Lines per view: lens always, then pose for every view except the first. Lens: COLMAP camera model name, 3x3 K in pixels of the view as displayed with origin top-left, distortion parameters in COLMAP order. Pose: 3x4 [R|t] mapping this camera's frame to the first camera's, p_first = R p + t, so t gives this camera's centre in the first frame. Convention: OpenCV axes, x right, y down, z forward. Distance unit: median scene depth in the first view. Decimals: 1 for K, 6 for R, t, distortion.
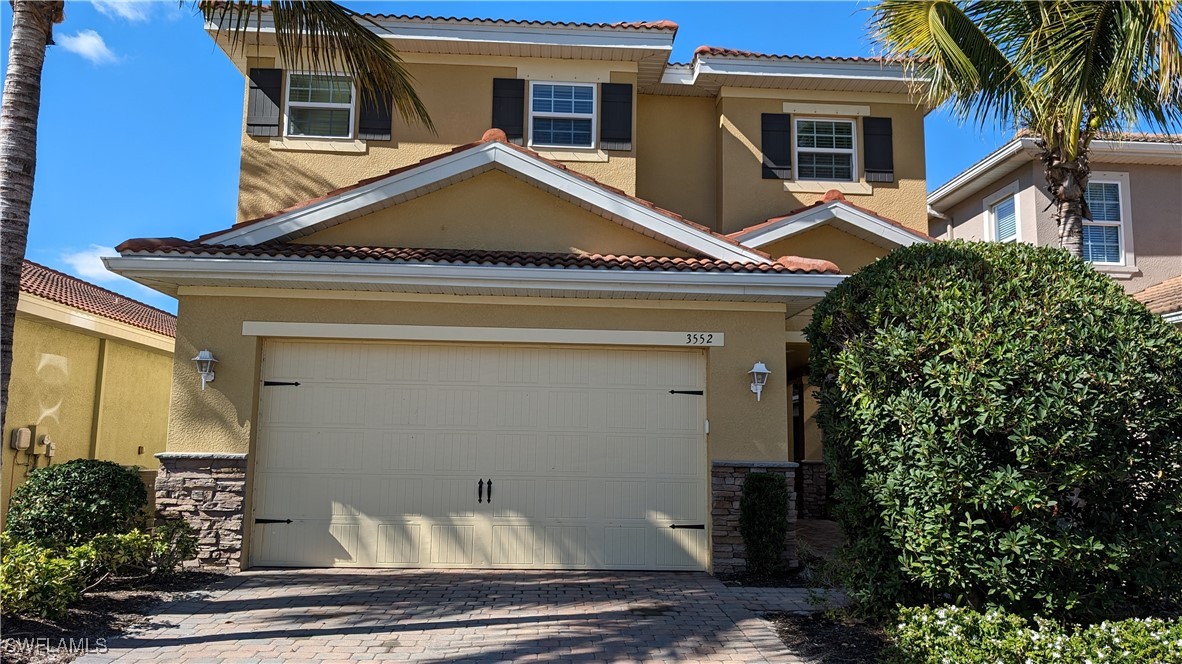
lens RADIAL K [[839.7, 0, 586.3], [0, 839.7, 348.9], [0, 0, 1]] dist [0.003629, -0.000803]
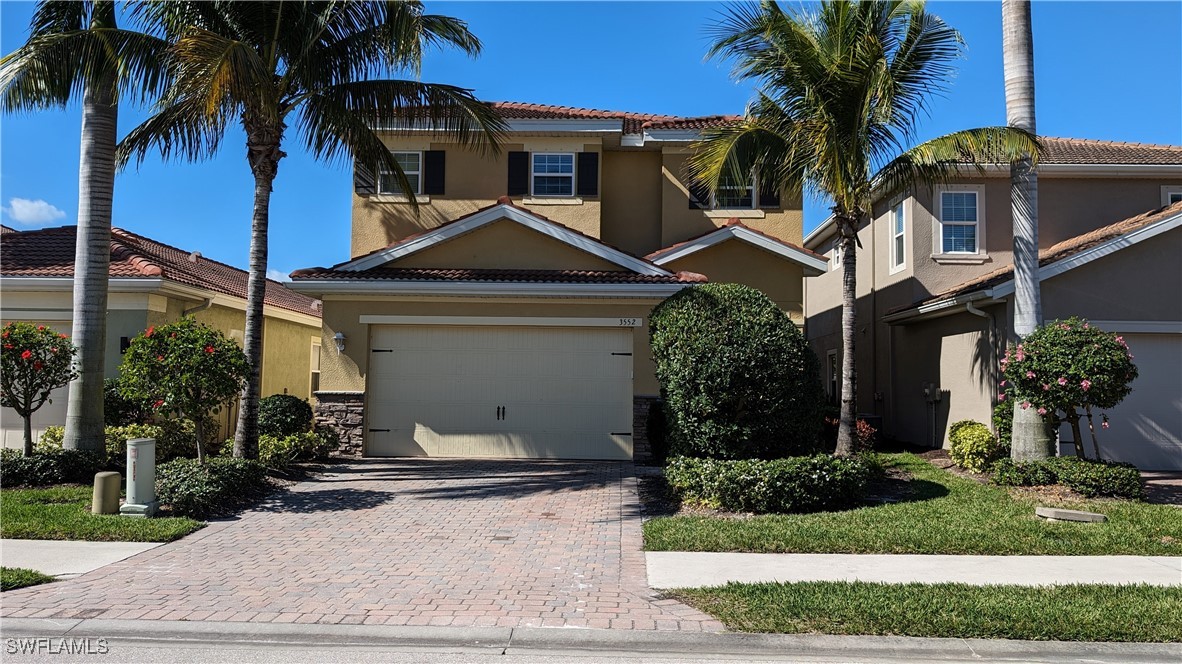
lens RADIAL K [[868.4, 0, 606.4], [0, 868.4, 332.2], [0, 0, 1]] dist [0.026375, -0.006743]
pose [[0.997032, -0.008140, -0.076558, 0.224743], [0.011979, 0.998686, 0.049825, -0.078047], [0.076052, -0.050594, 0.995819, -0.716313]]
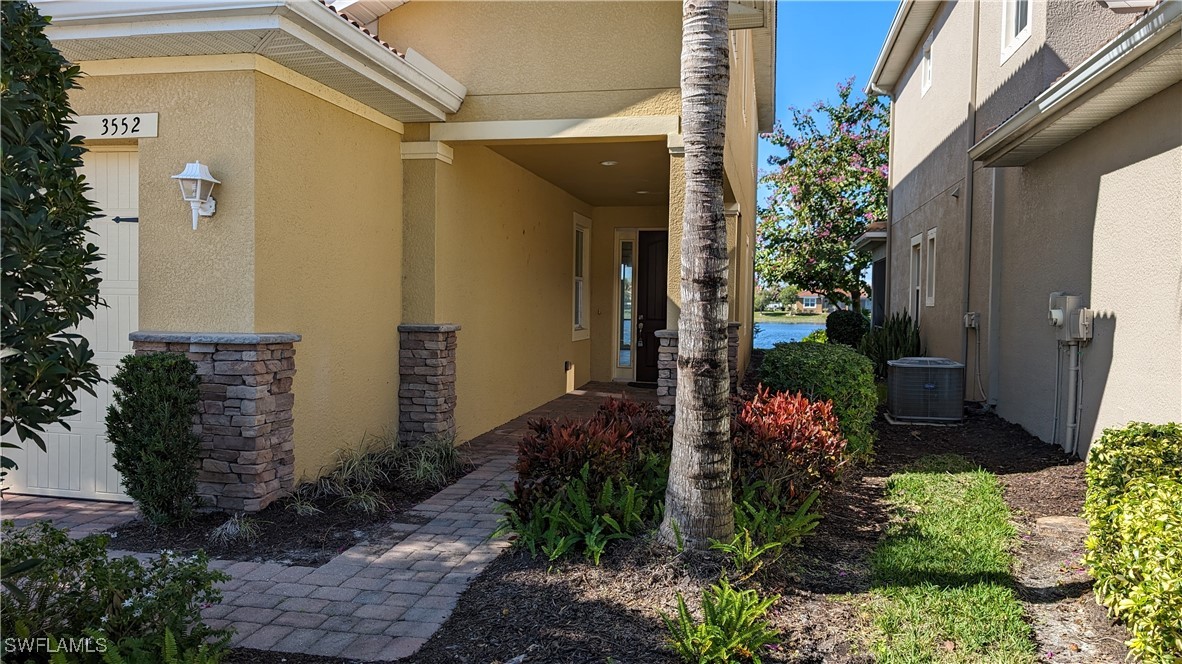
lens RADIAL K [[868.4, 0, 606.4], [0, 868.4, 332.2], [0, 0, 1]] dist [0.026375, -0.006743]
pose [[0.966086, 0.008212, -0.258092, 0.623727], [0.032022, 0.987969, 0.151301, 0.048877], [0.256229, -0.154434, 0.954200, 0.480290]]
